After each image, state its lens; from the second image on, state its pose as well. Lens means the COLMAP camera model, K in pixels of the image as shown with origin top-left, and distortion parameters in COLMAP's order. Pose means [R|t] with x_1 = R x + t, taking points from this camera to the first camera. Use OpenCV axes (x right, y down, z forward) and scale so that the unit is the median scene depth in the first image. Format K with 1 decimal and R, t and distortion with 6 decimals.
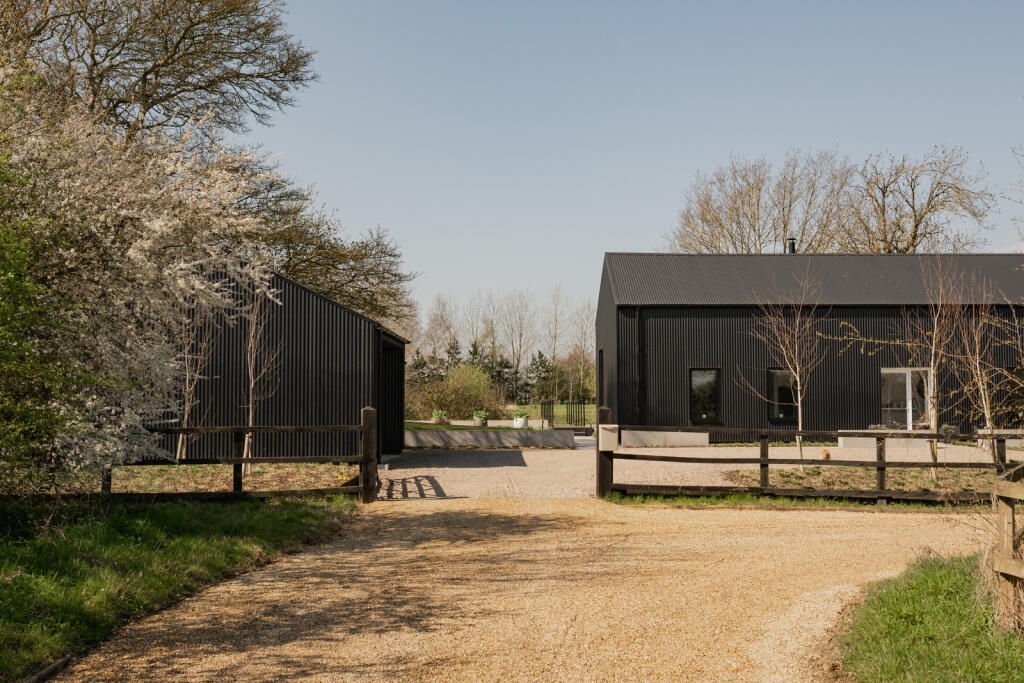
lens RADIAL K [[985.2, 0, 512.0], [0, 985.2, 341.5], [0, 0, 1]] dist [-0.020327, -0.006384]
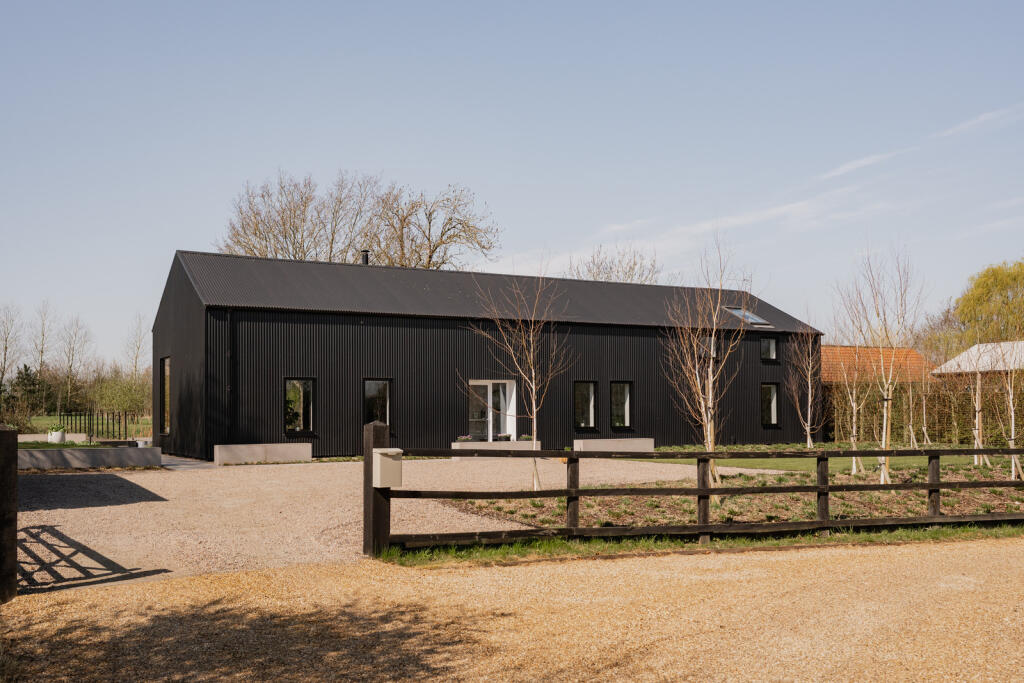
lens RADIAL K [[985.2, 0, 512.0], [0, 985.2, 341.5], [0, 0, 1]] dist [-0.020327, -0.006384]
pose [[0.902113, 0.027522, 0.430621, -0.116942], [-0.022502, 0.999607, -0.016746, 0.019033], [-0.430912, 0.005417, 0.902378, 0.337203]]
